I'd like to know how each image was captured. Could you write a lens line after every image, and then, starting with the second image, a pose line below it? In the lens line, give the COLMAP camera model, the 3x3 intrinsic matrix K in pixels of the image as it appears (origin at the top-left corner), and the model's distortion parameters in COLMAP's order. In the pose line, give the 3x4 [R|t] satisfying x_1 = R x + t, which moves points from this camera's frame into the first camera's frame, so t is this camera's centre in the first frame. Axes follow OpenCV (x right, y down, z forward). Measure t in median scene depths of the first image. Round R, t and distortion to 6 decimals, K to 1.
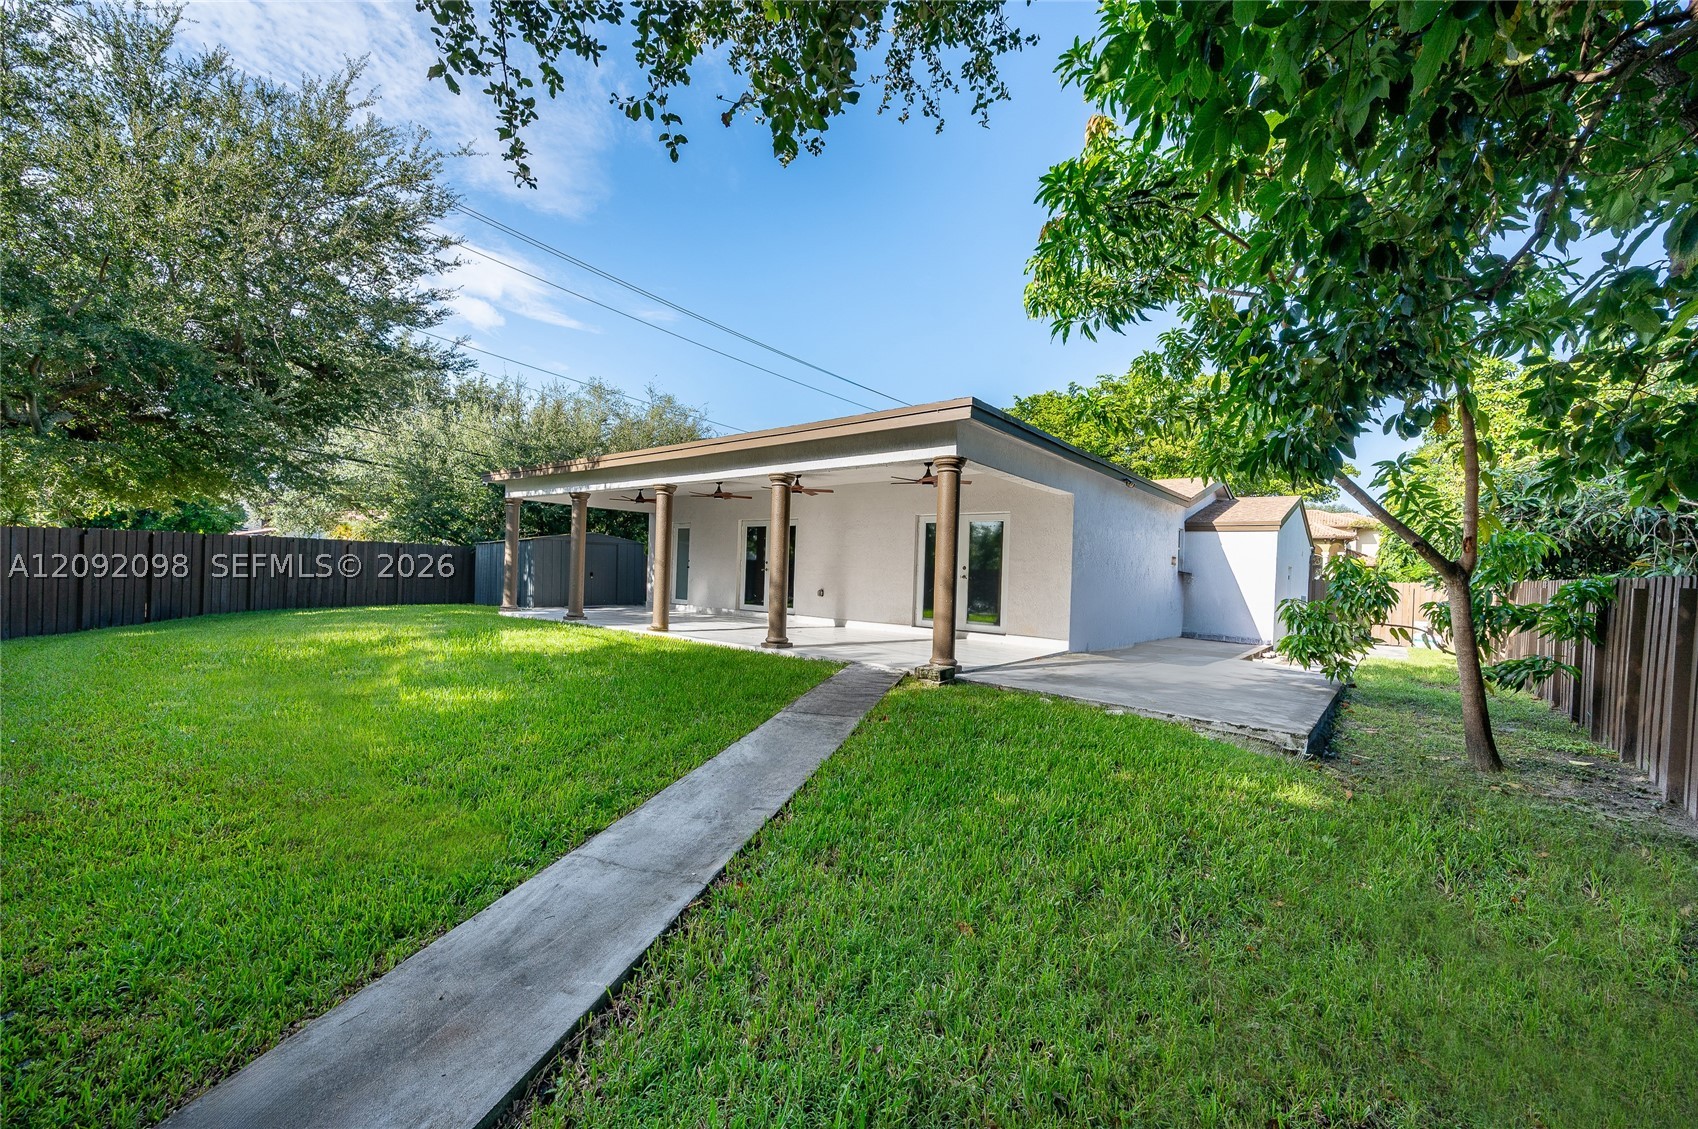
lens RADIAL K [[687.6, 0, 849.6], [0, 687.6, 577.9], [0, 0, 1]] dist [-0.001085, 0.000217]
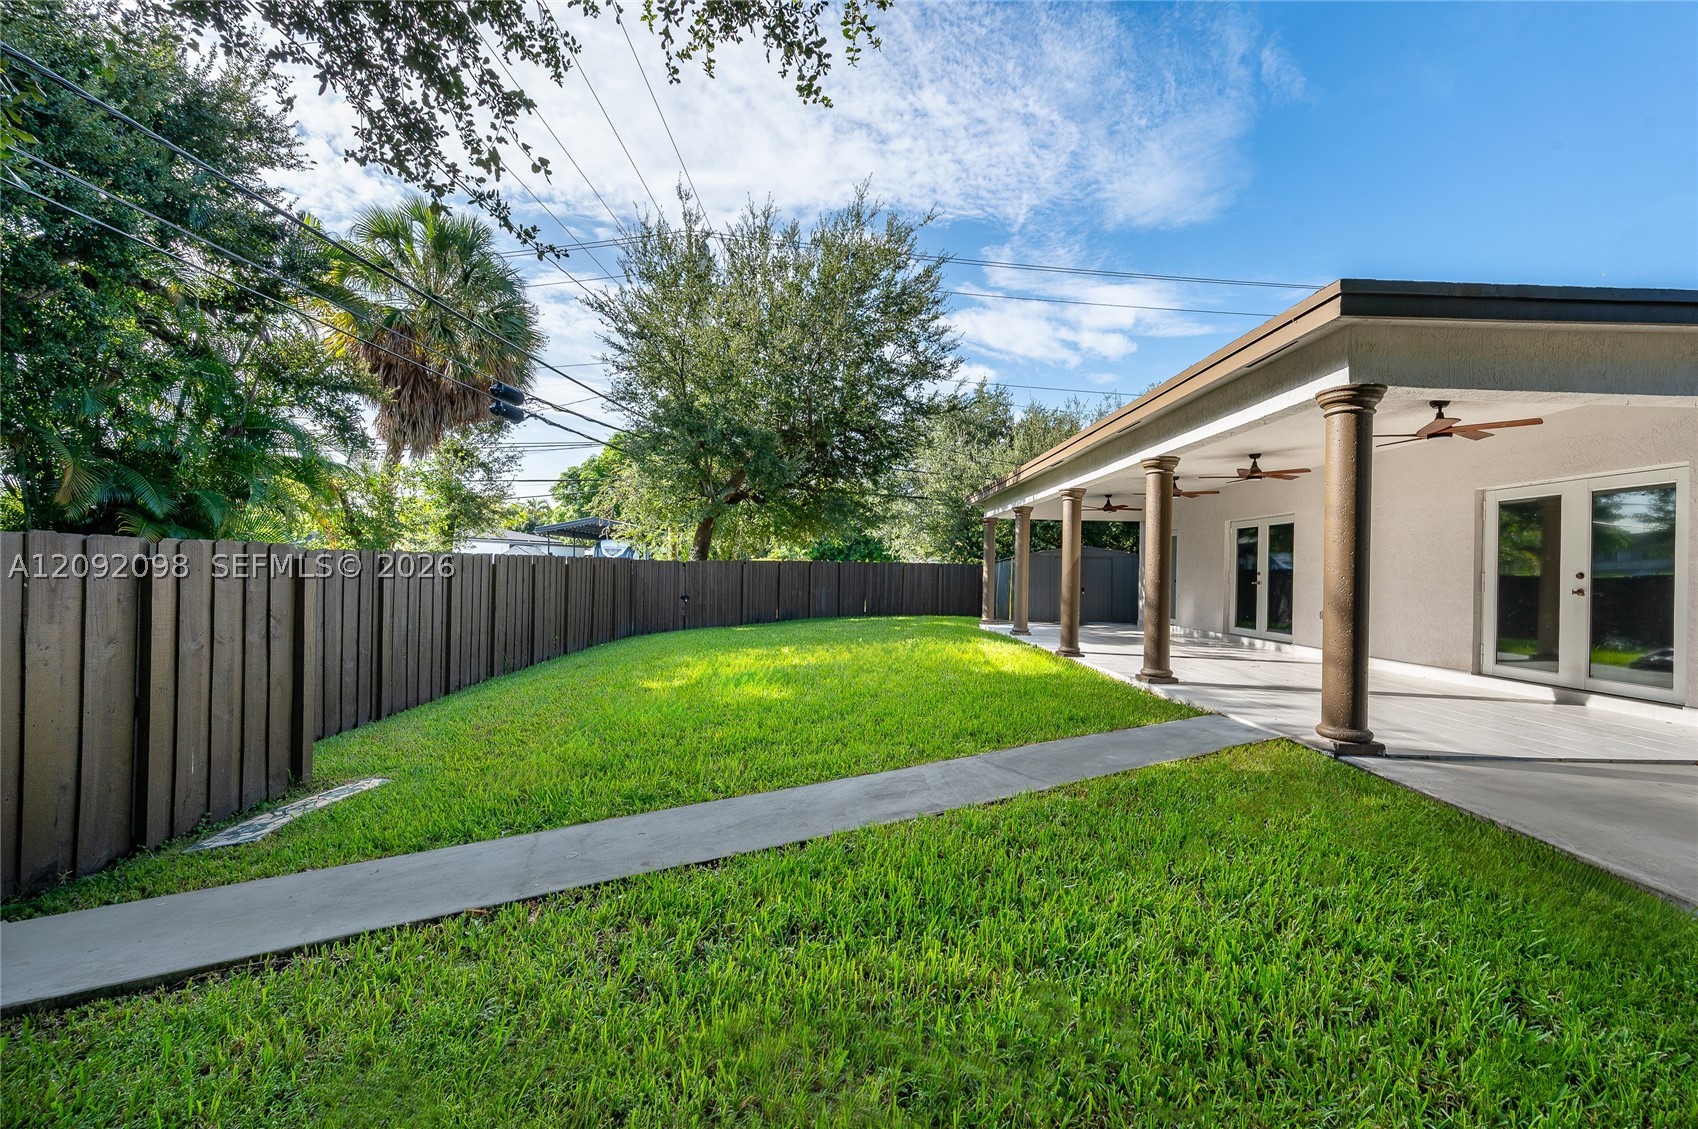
lens RADIAL K [[687.6, 0, 849.6], [0, 687.6, 577.9], [0, 0, 1]] dist [-0.001085, 0.000217]
pose [[0.628850, -0.014616, -0.777390, 0.195622], [-0.005712, 0.999709, -0.023416, 0.002566], [0.777506, 0.019166, 0.628583, 0.170440]]
